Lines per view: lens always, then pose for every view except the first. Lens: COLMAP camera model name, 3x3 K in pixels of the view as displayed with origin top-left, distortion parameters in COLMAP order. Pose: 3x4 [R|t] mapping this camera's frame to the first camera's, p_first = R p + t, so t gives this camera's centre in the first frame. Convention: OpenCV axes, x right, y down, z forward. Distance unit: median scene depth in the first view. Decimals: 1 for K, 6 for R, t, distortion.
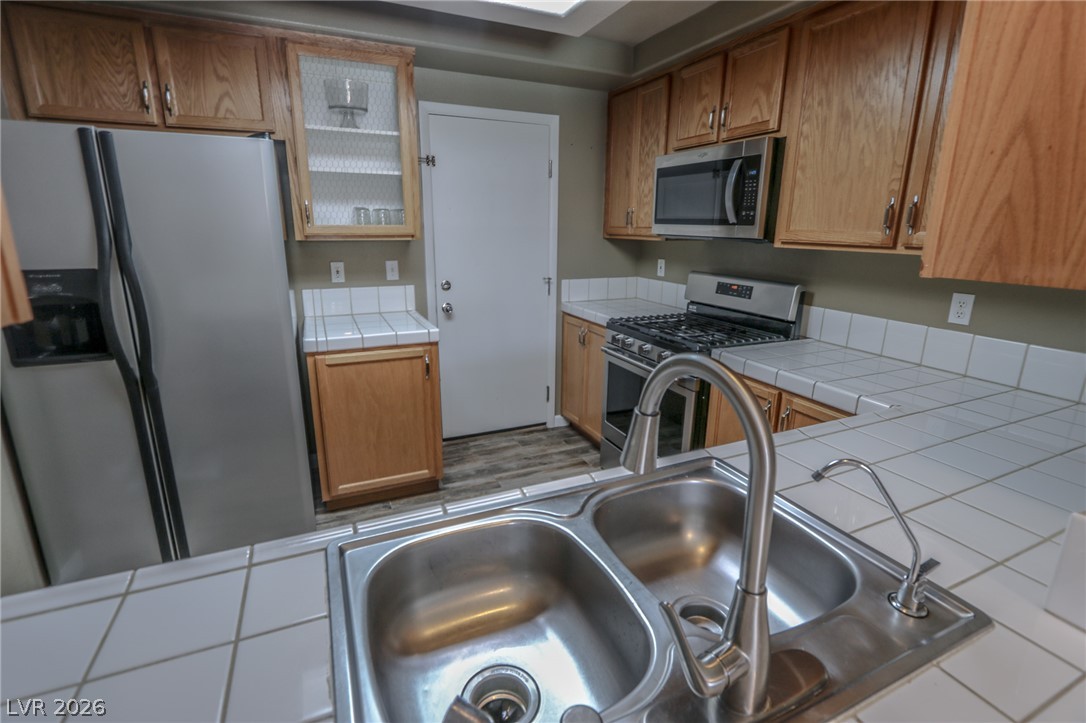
lens RADIAL K [[500.6, 0, 543.5], [0, 500.6, 352.1], [0, 0, 1]] dist [-0.013509, 0.001811]
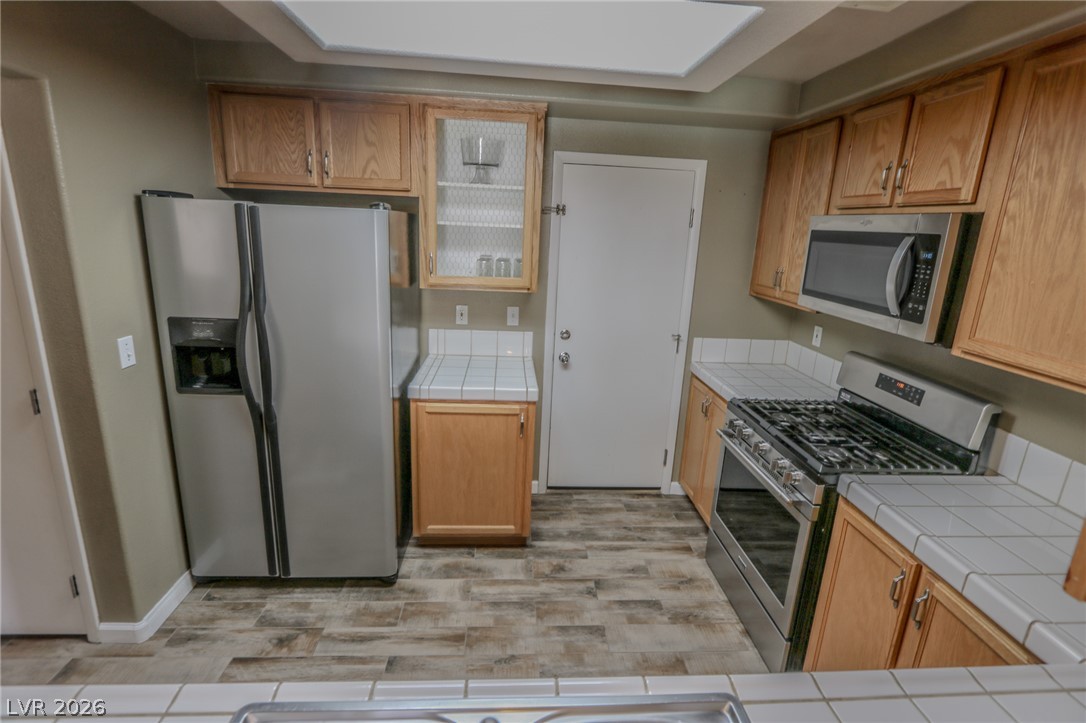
lens RADIAL K [[500.6, 0, 549.0], [0, 500.6, 348.1], [0, 0, 1]] dist [-0.013509, 0.001811]
pose [[0.937595, 0.115801, -0.327882, 0.122434], [-0.122443, 0.992475, 0.000389, -0.128646], [0.325460, 0.039782, 0.944719, 0.085216]]
